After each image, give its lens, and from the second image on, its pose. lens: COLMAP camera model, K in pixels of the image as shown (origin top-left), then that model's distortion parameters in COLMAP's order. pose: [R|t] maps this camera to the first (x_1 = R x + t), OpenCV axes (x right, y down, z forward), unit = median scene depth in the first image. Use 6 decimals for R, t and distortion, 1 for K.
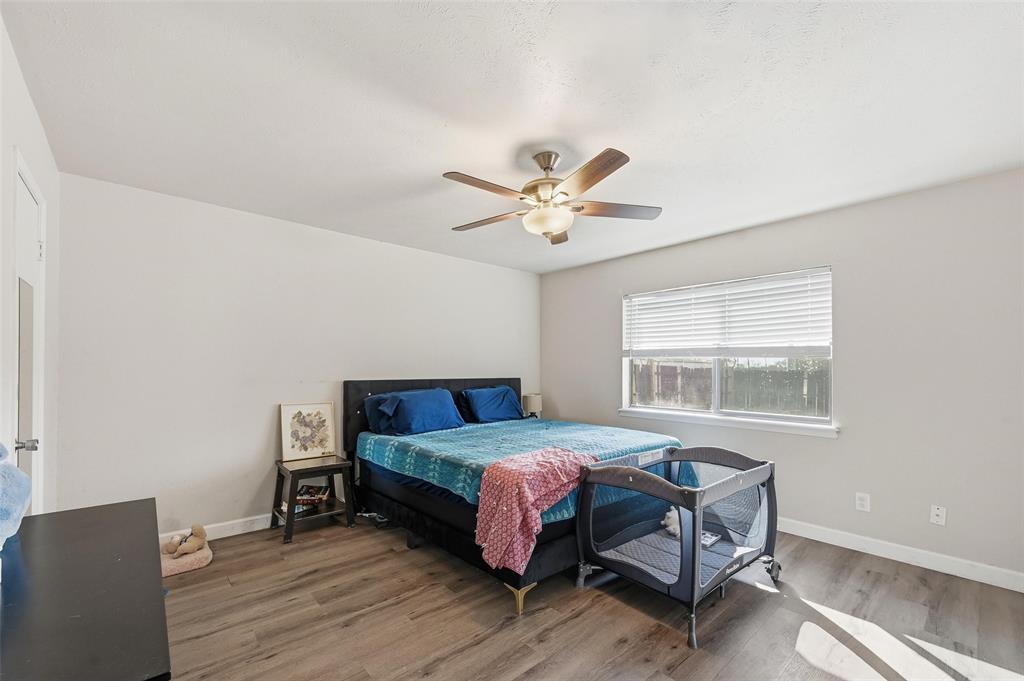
lens RADIAL K [[422.0, 0, 513.8], [0, 422.0, 364.6], [0, 0, 1]] dist [0.000192, 0.000010]
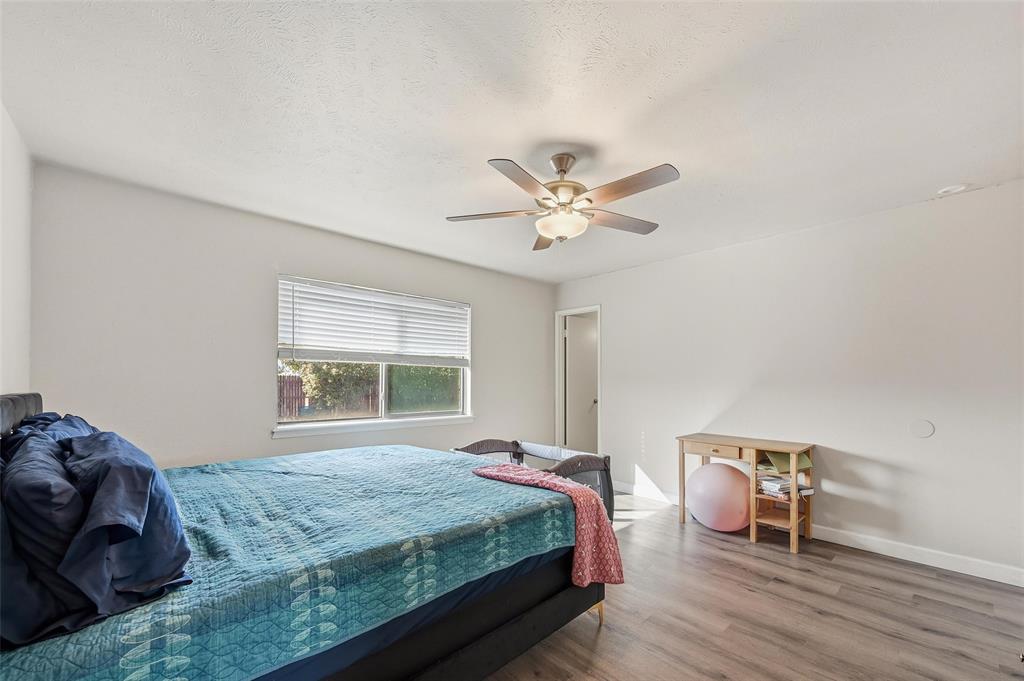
lens RADIAL K [[418.9, 0, 516.5], [0, 418.9, 377.7], [0, 0, 1]] dist [-0.000027, 0.000007]
pose [[-0.026275, -0.005850, 0.999638, -0.669726], [-0.016576, 0.999848, 0.005415, 0.008878], [-0.999517, -0.016427, -0.026368, 0.861140]]
